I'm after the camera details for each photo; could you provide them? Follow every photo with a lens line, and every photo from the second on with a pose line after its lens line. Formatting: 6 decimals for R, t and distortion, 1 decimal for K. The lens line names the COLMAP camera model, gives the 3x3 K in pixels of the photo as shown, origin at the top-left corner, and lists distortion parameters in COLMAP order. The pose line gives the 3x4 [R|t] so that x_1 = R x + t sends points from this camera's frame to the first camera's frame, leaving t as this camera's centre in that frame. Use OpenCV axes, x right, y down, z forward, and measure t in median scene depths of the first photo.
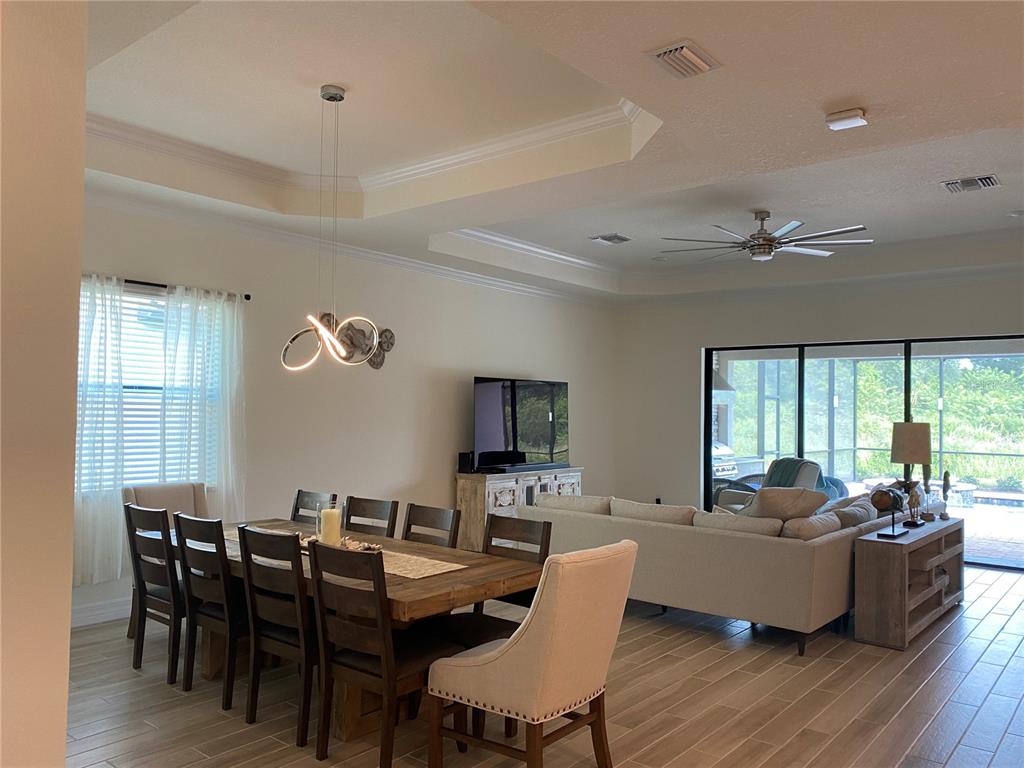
lens RADIAL K [[777.7, 0, 512.0], [0, 777.7, 384.0], [0, 0, 1]] dist [-0.001186, -0.003306]
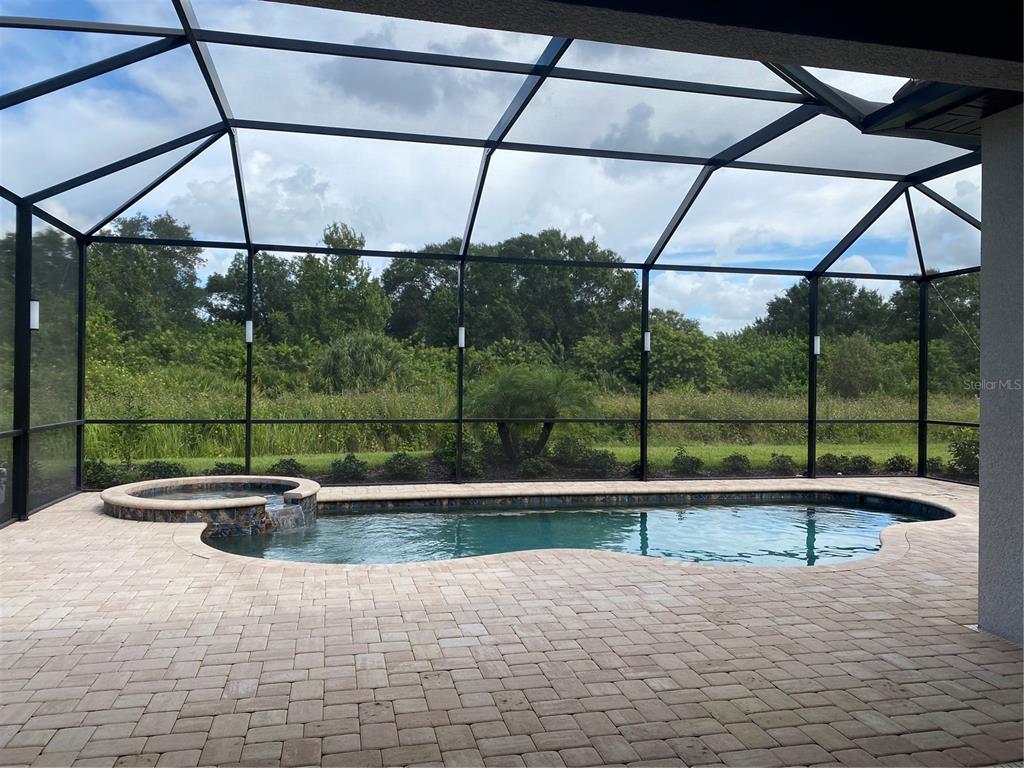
lens RADIAL K [[777.7, 0, 512.0], [0, 777.7, 384.0], [0, 0, 1]] dist [-0.001186, -0.003306]
pose [[0.601697, -0.013244, 0.798615, 0.110083], [-0.029480, 0.998813, 0.038774, 0.017064], [-0.798180, -0.046874, 0.600592, 0.251374]]
